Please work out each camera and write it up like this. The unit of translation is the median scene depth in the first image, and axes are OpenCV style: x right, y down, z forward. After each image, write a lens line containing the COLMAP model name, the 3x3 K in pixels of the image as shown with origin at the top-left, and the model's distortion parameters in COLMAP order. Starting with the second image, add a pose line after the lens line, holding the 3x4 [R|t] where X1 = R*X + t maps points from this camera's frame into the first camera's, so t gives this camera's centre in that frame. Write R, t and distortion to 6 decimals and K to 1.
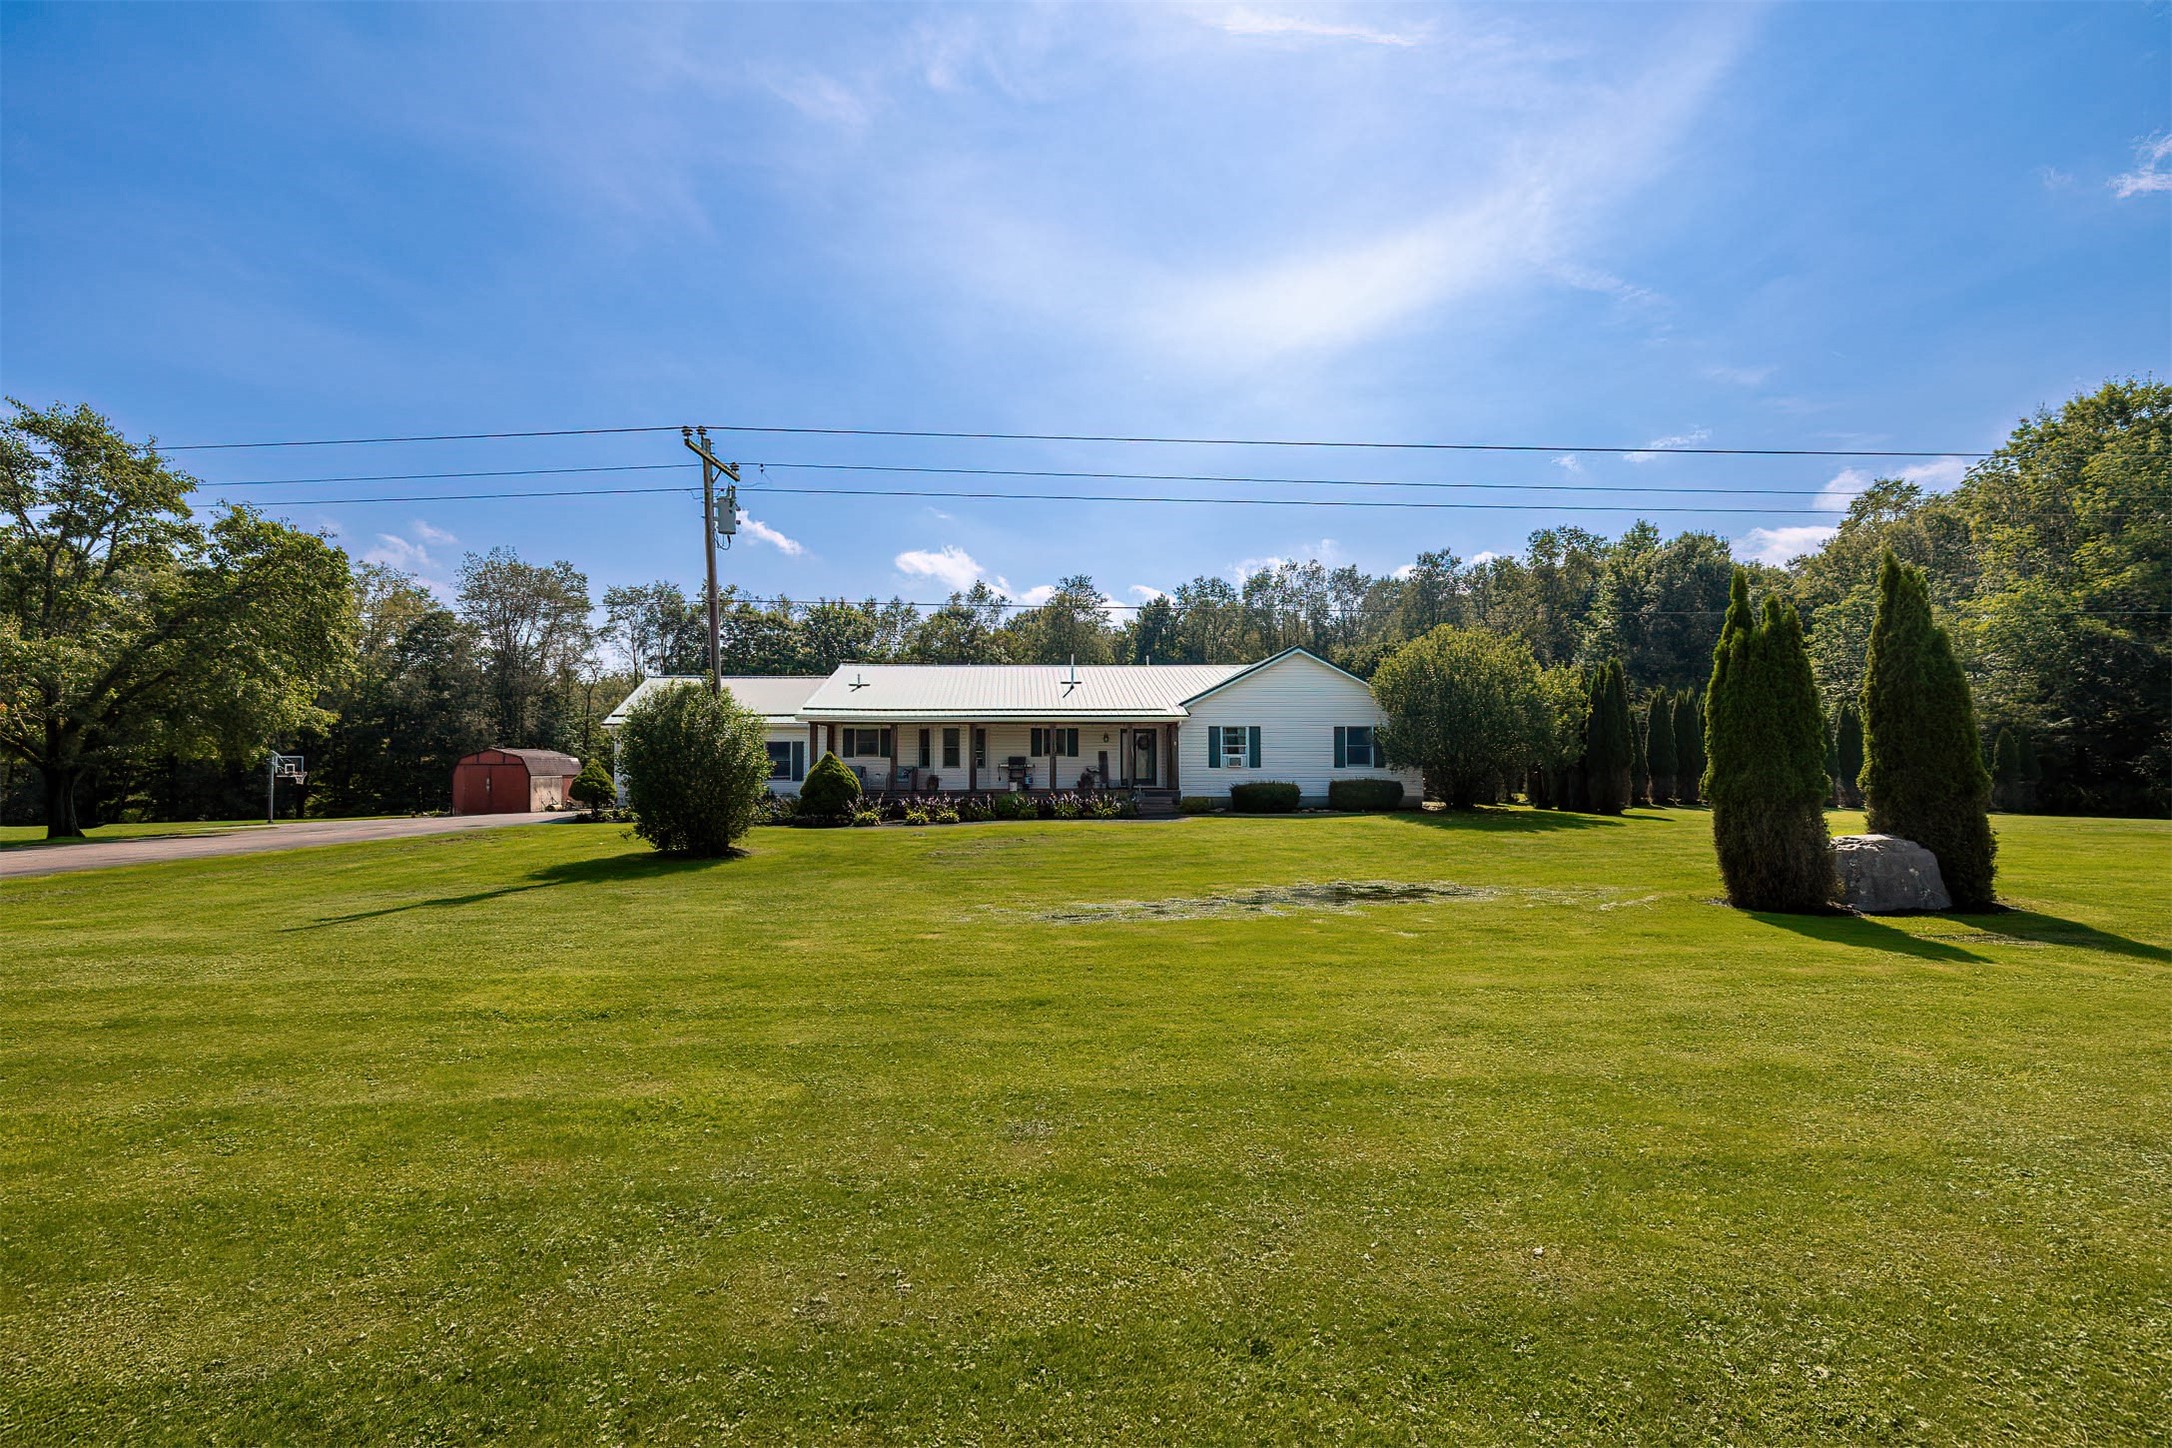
lens RADIAL K [[907.9, 0, 1087.9], [0, 907.9, 742.2], [0, 0, 1]] dist [-0.001860, -0.000316]
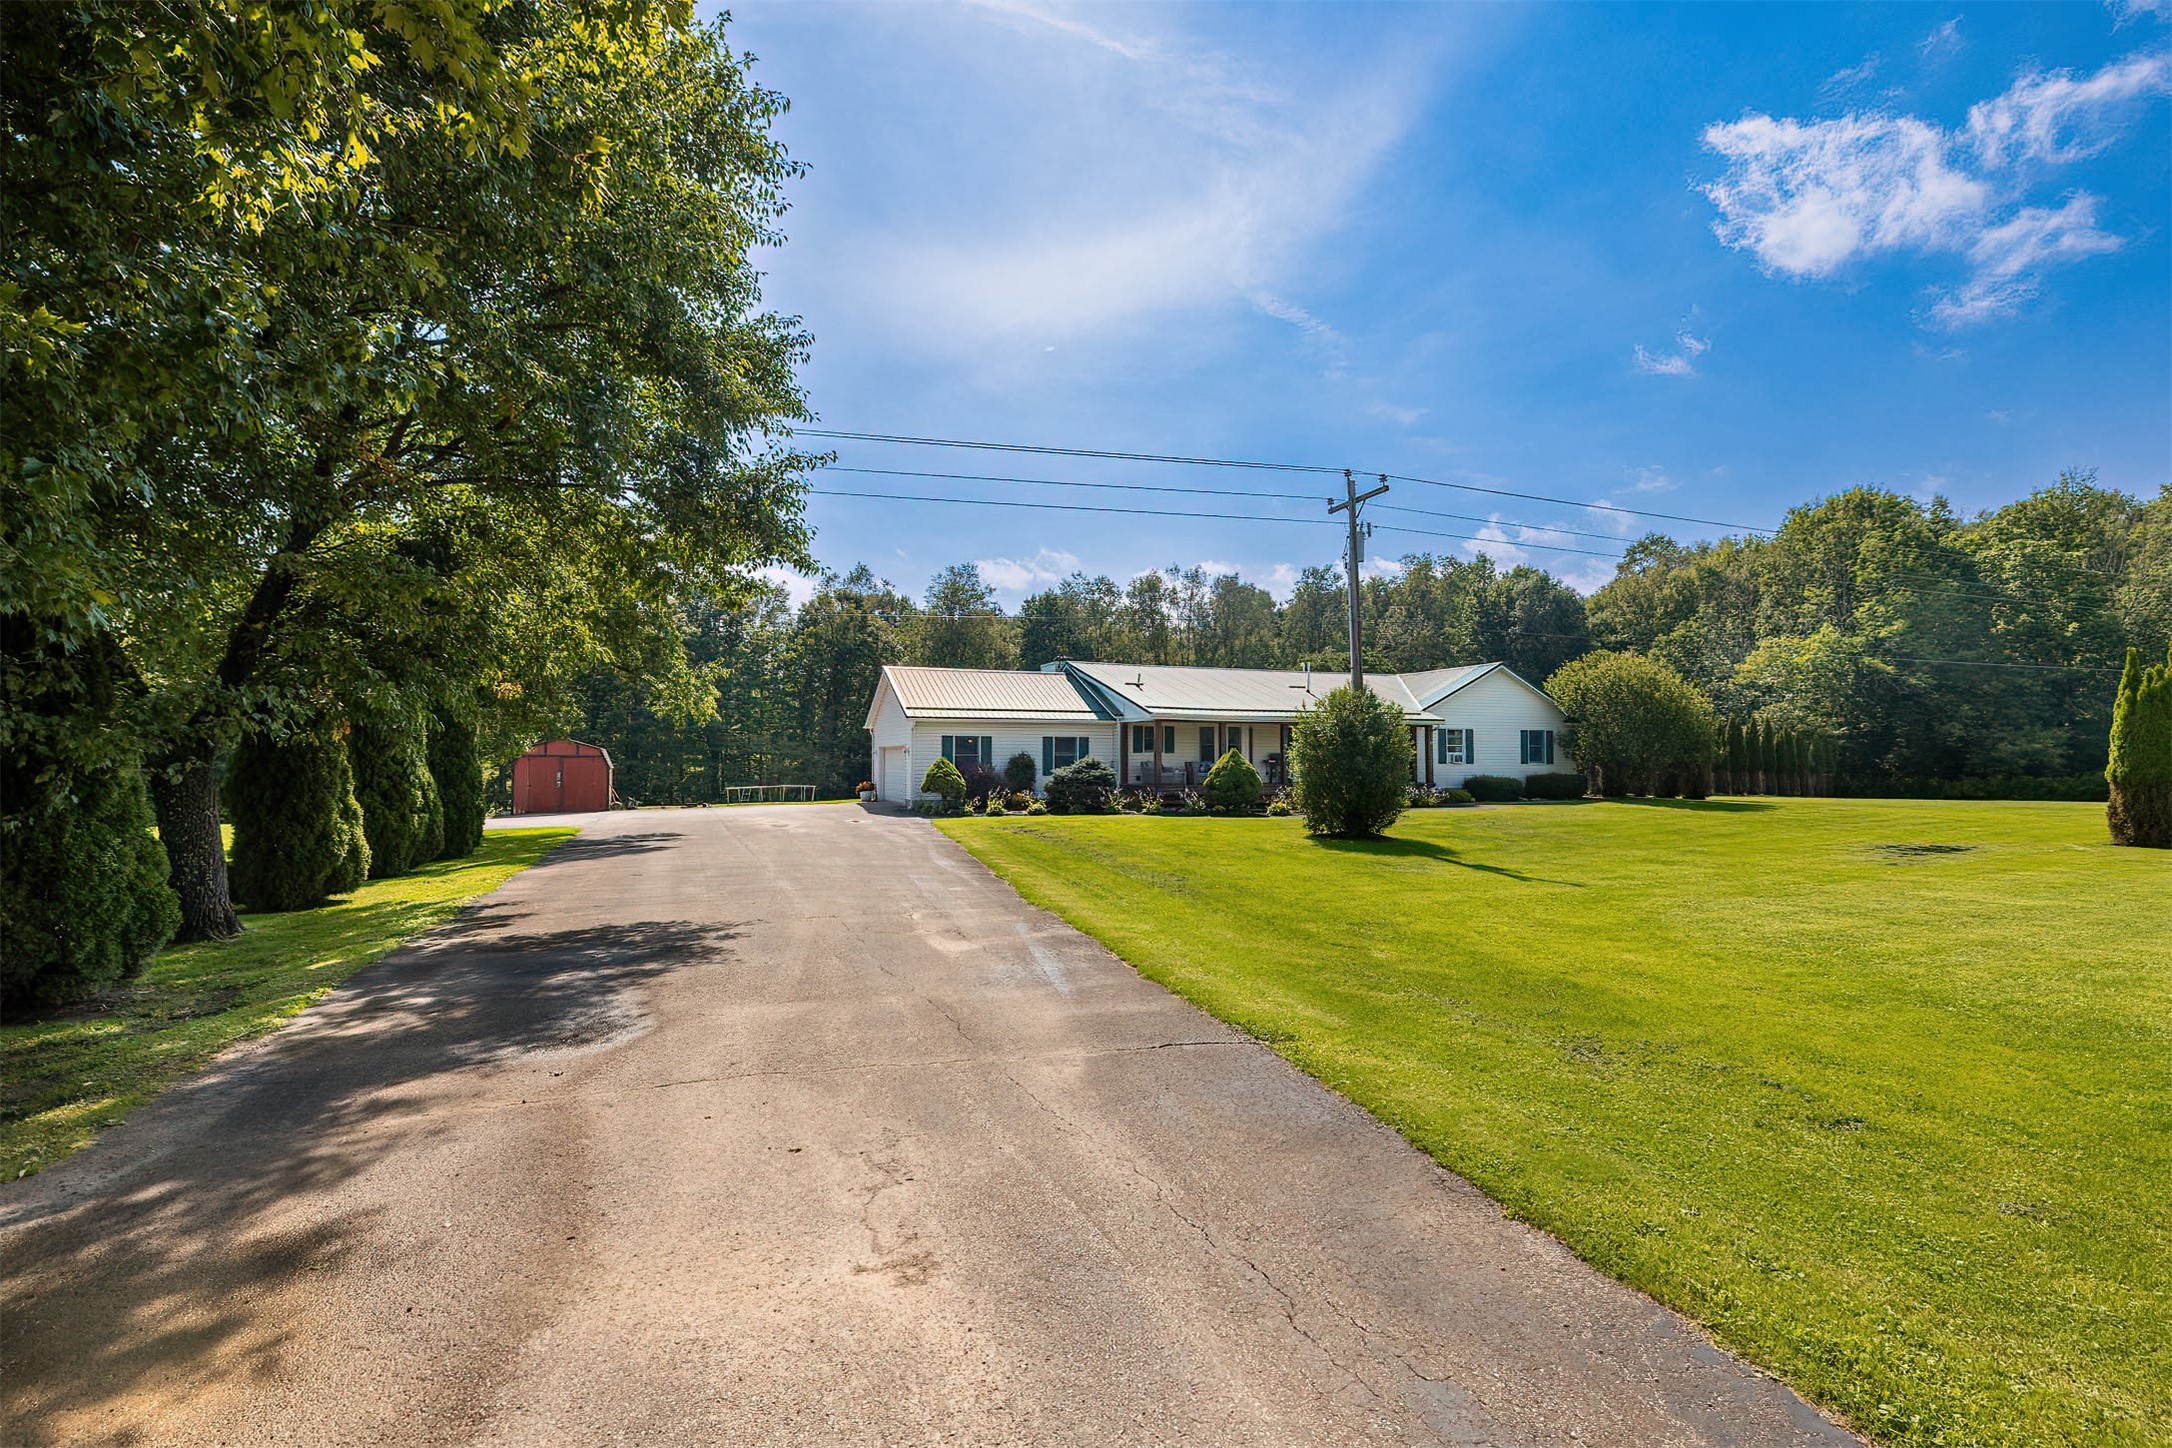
lens RADIAL K [[953.3, 0, 1086.0], [0, 953.3, 724.0], [0, 0, 1]] dist [0.000658, 0.000008]
pose [[0.949557, 0.013546, 0.313303, -0.656496], [-0.010162, 0.999871, -0.012433, -0.002944], [-0.313431, 0.008622, 0.949572, -0.028325]]
